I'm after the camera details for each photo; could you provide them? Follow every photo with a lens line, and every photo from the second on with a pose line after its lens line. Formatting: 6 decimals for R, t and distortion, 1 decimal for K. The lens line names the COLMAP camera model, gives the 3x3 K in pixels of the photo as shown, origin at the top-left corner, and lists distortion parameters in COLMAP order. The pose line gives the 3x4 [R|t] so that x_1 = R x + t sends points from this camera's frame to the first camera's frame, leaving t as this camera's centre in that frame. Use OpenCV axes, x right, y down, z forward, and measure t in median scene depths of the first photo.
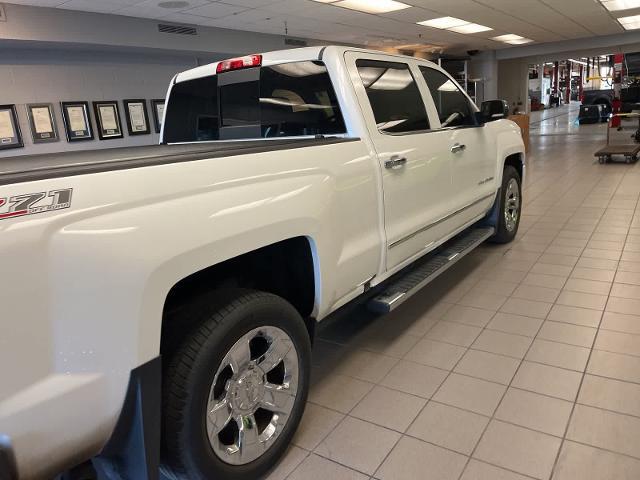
lens RADIAL K [[484.7, 0, 313.1], [0, 484.7, 230.8], [0, 0, 1]] dist [0.071983, -0.104975]
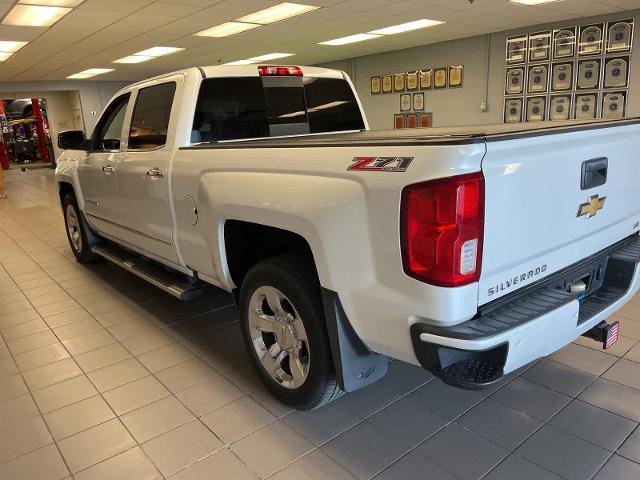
lens RADIAL K [[484.7, 0, 312.4], [0, 484.7, 244.0], [0, 0, 1]] dist [0.071983, -0.104975]
pose [[0.262252, -0.172624, 0.949434, -0.920901], [0.248001, 0.962881, 0.106566, -0.035109], [-0.932587, 0.207513, 0.295329, 0.473077]]
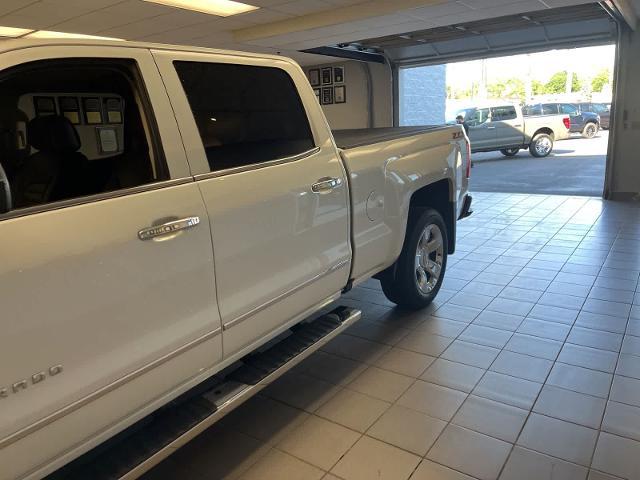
lens RADIAL K [[484.7, 0, 318.9], [0, 484.7, 234.5], [0, 0, 1]] dist [0.071983, -0.104975]
pose [[-0.990188, 0.130973, 0.048719, -0.237933], [0.139019, 0.887887, 0.438556, -0.336401], [0.014182, 0.441026, -0.897382, 1.482924]]
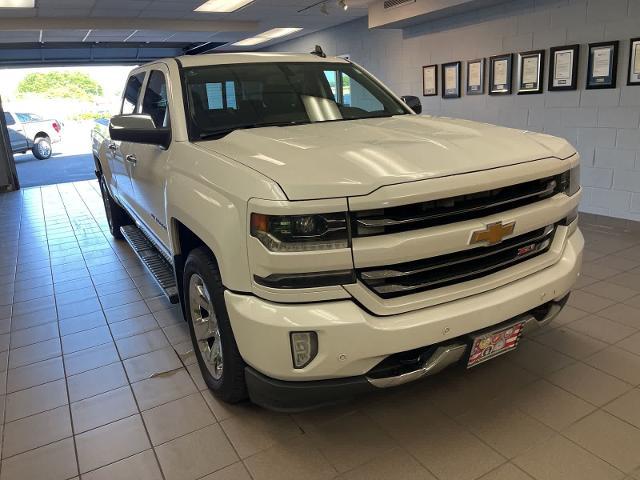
lens RADIAL K [[495.2, 0, 316.0], [0, 495.2, 233.6], [0, 0, 1]] dist [0.065442, -0.097674]
pose [[-0.426891, 0.343527, -0.836512, 0.868788], [-0.110111, 0.898406, 0.425137, -0.426333], [0.897574, 0.273597, -0.345695, 1.443525]]
